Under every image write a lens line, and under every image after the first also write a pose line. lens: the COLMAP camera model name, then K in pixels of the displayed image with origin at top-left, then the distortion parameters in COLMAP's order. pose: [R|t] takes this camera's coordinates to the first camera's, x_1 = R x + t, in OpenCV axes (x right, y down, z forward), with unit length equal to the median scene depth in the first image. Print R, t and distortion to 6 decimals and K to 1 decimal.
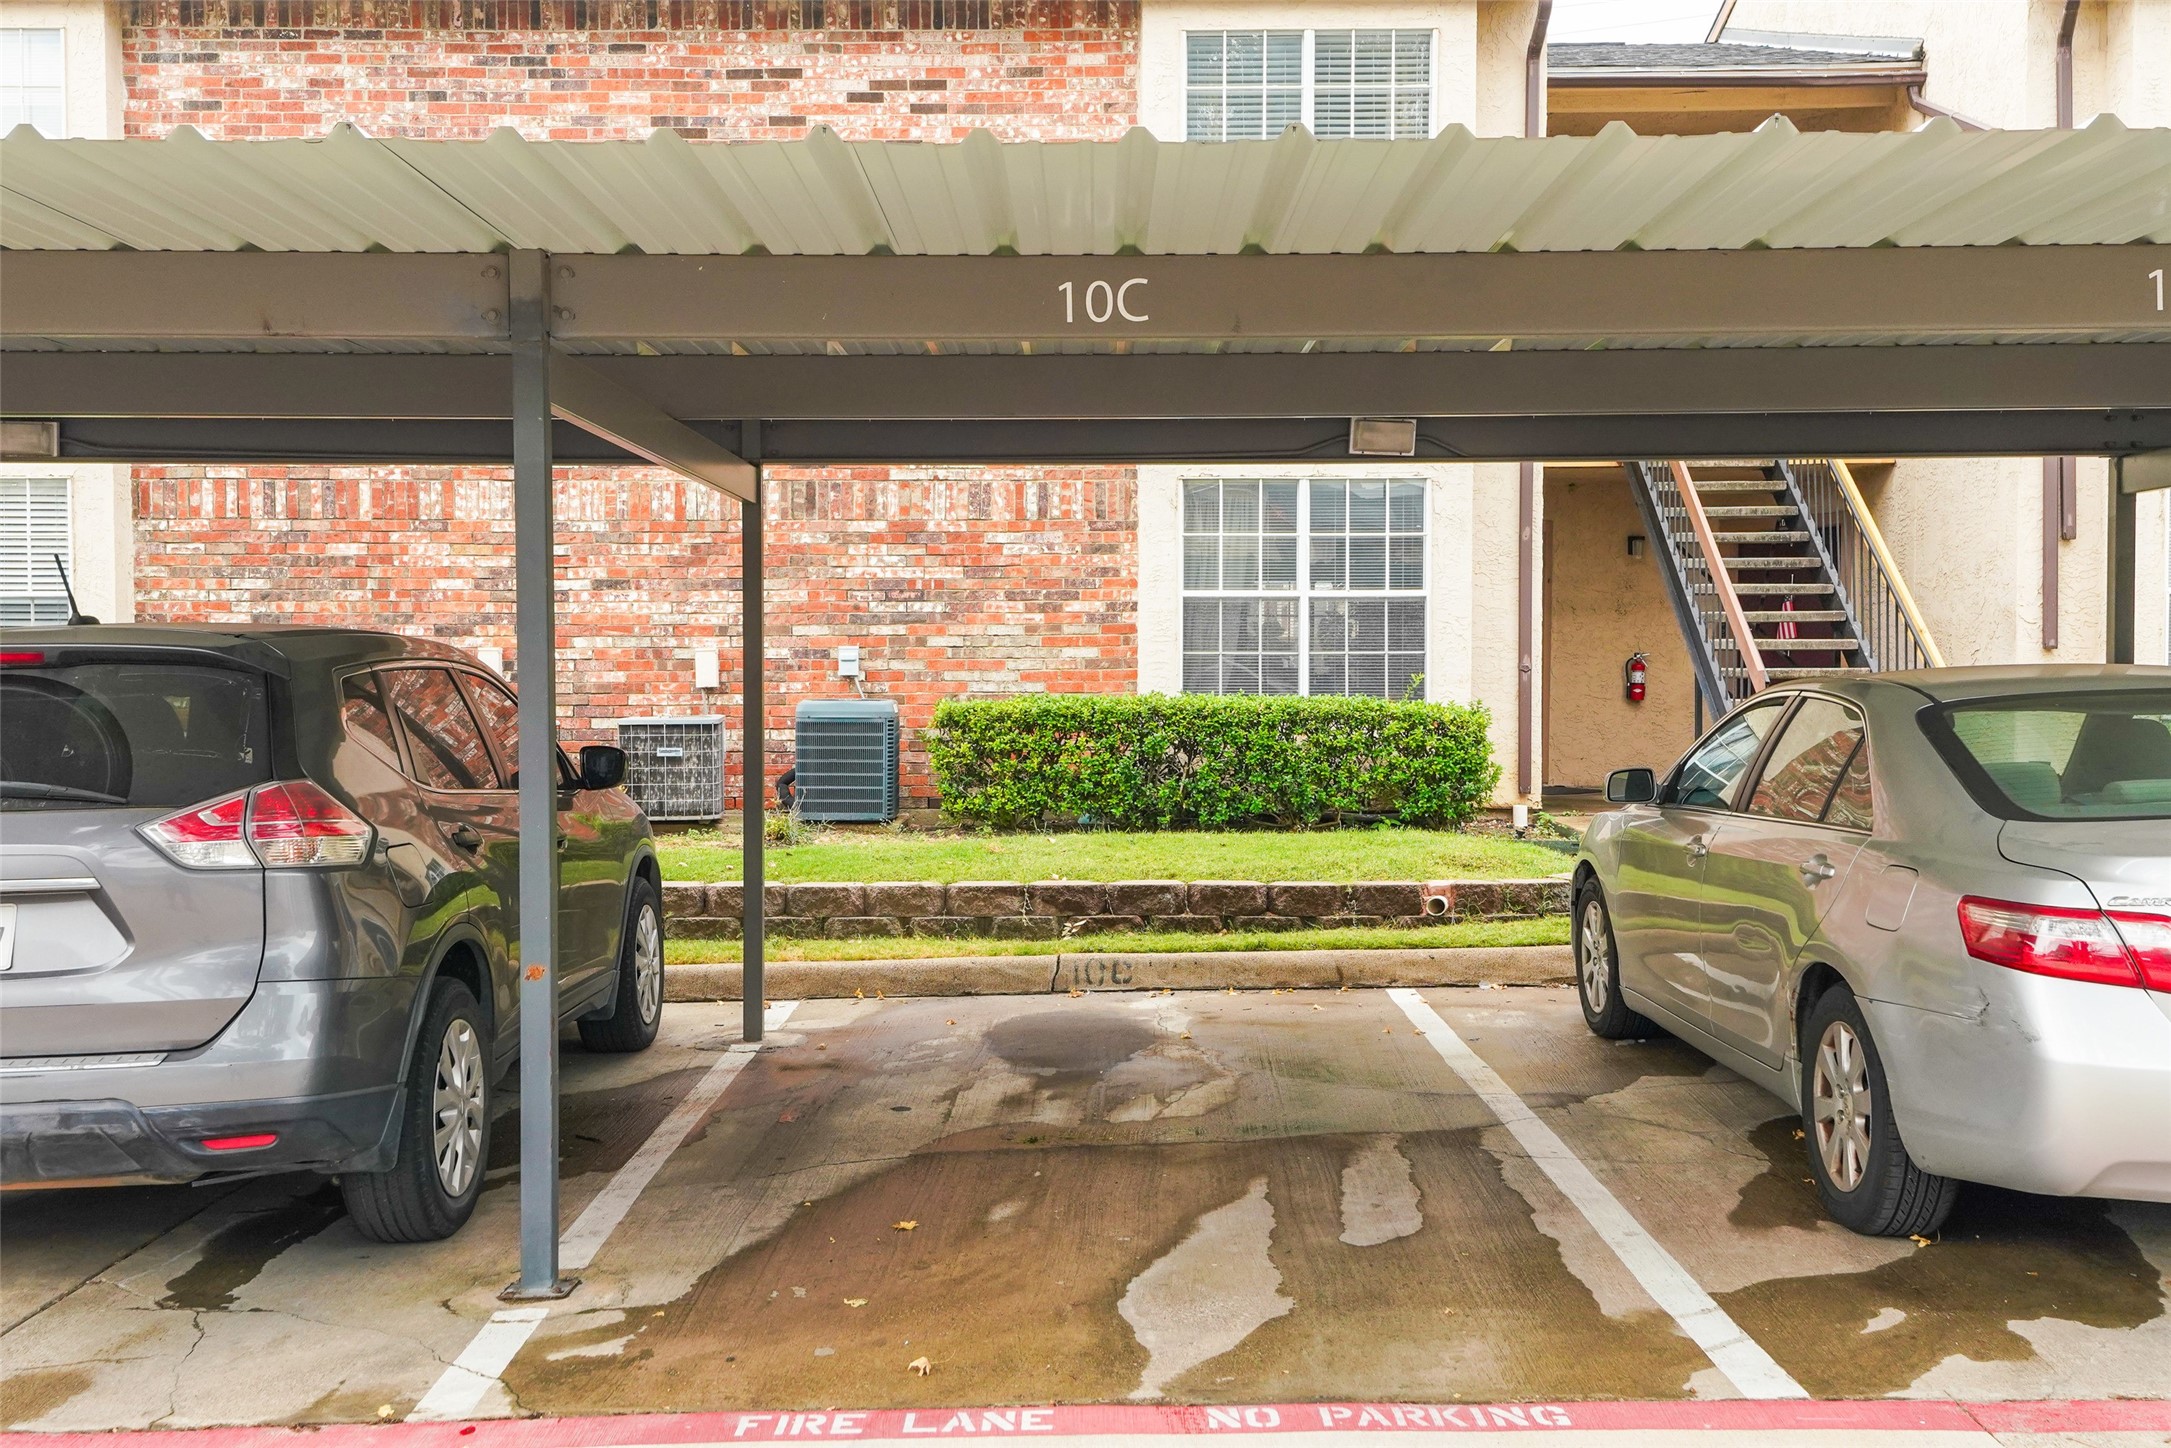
lens RADIAL K [[2100.6, 0, 1088.8], [0, 2100.6, 720.7], [0, 0, 1]] dist [0.097437, 0.000000]
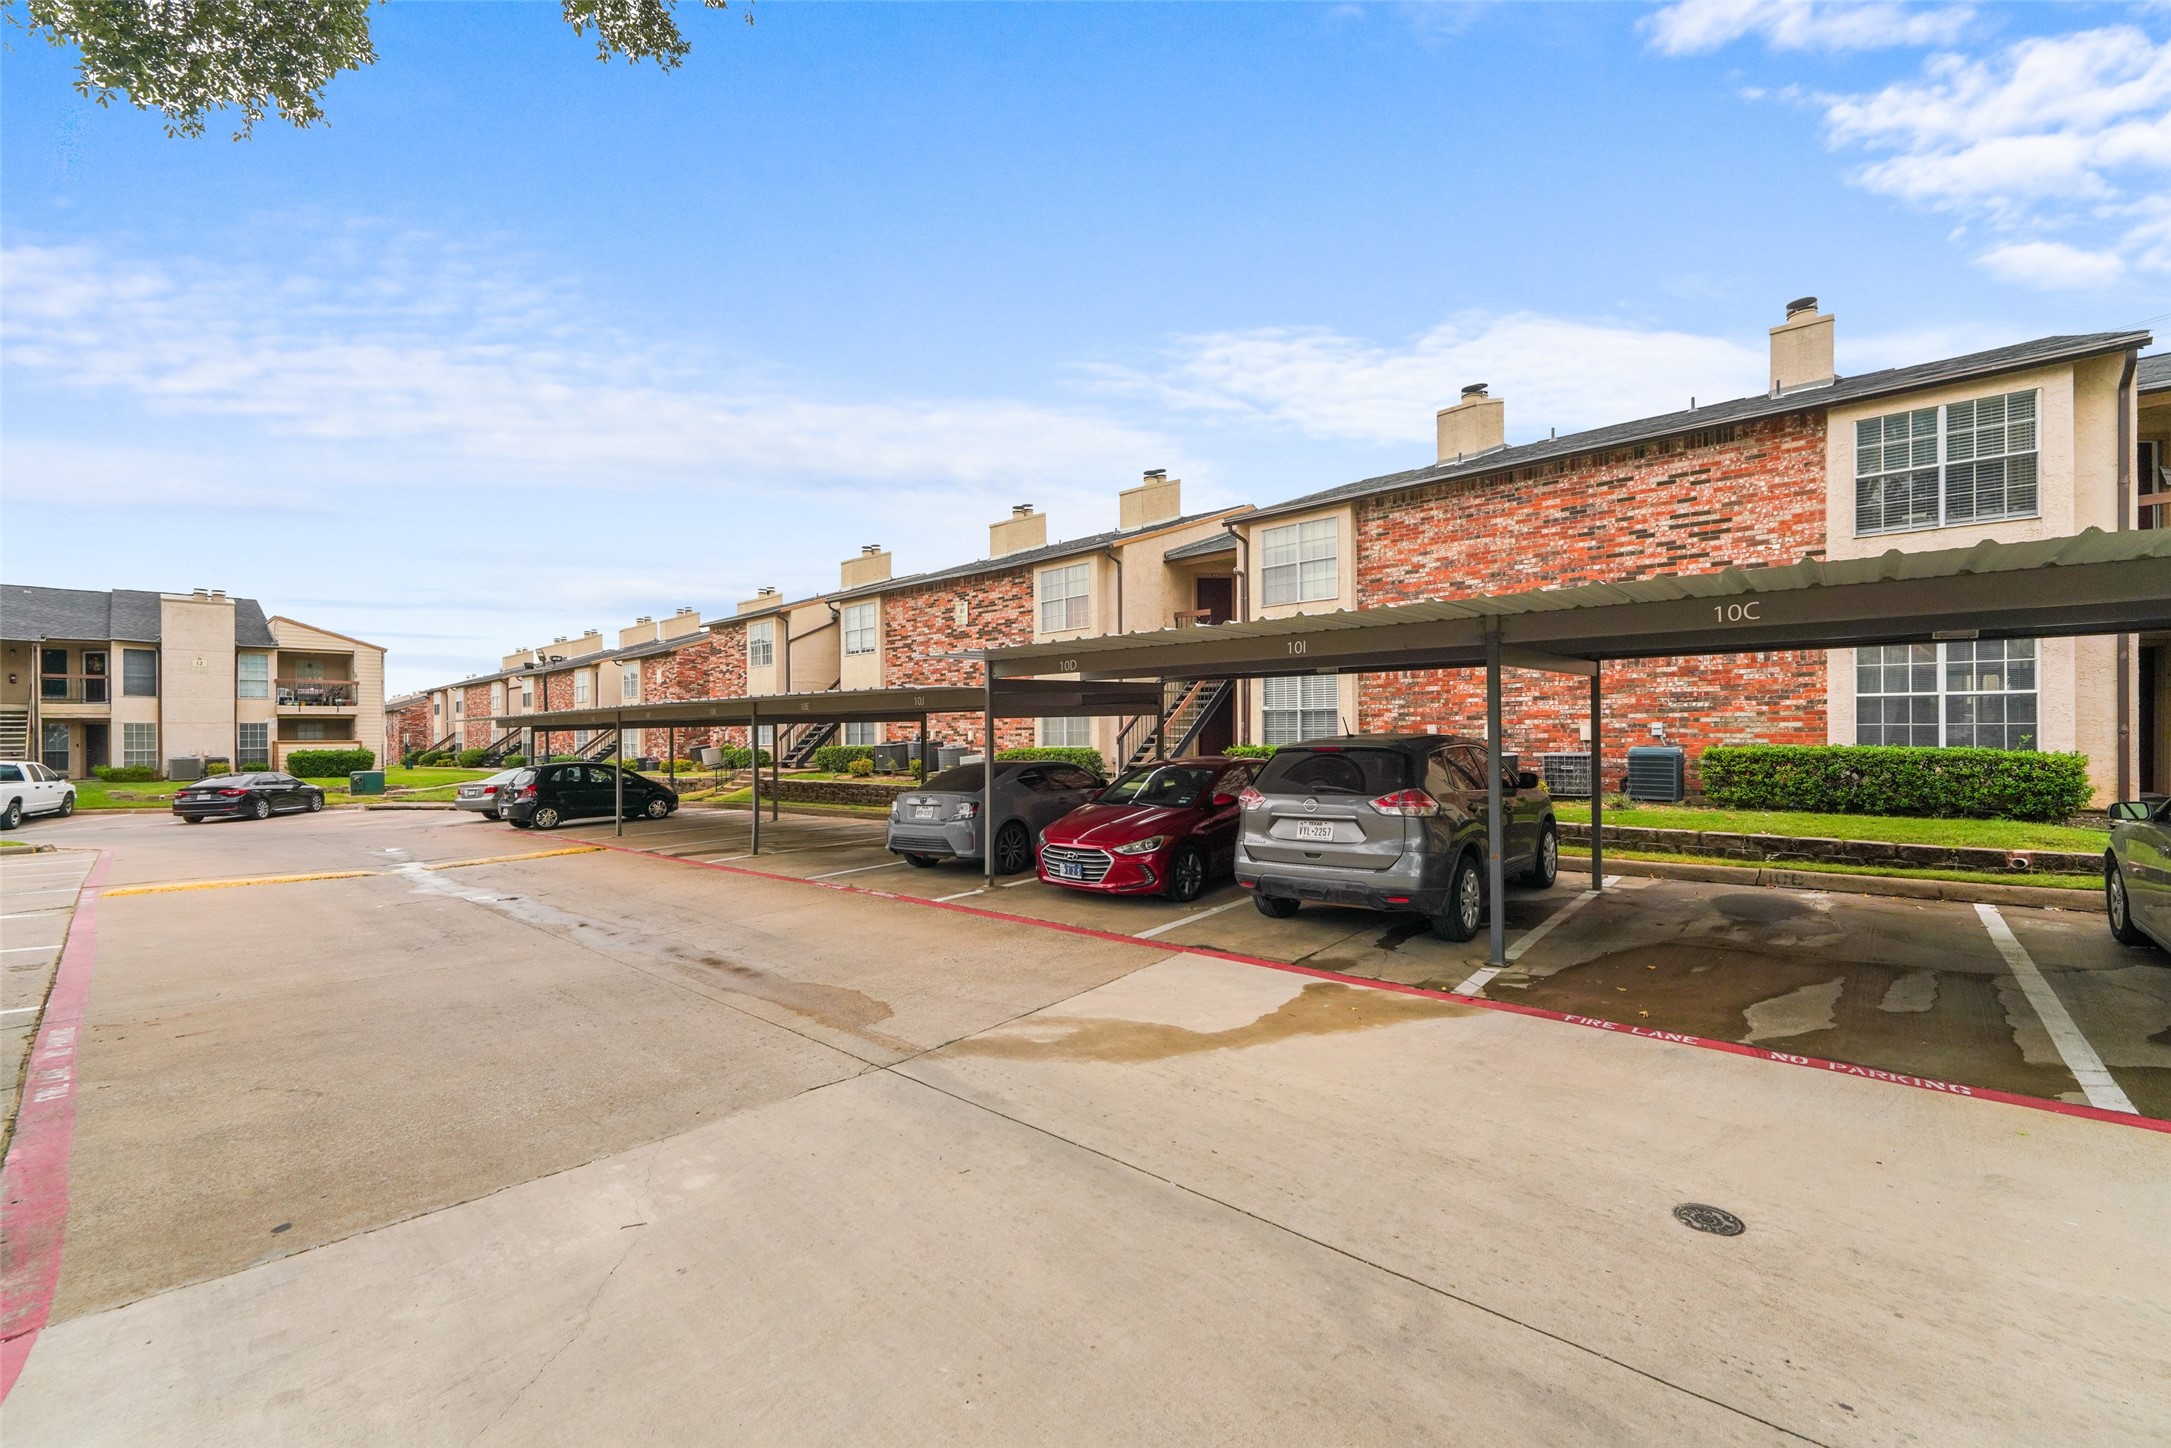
lens RADIAL K [[862.7, 0, 1055.3], [0, 862.7, 734.3], [0, 0, 1]] dist [0.008674, -0.002461]
pose [[0.731456, -0.000976, -0.681888, 0.082400], [0.000474, 0.999999, -0.000922, -0.037167], [0.681889, 0.000351, 0.731456, -0.220092]]
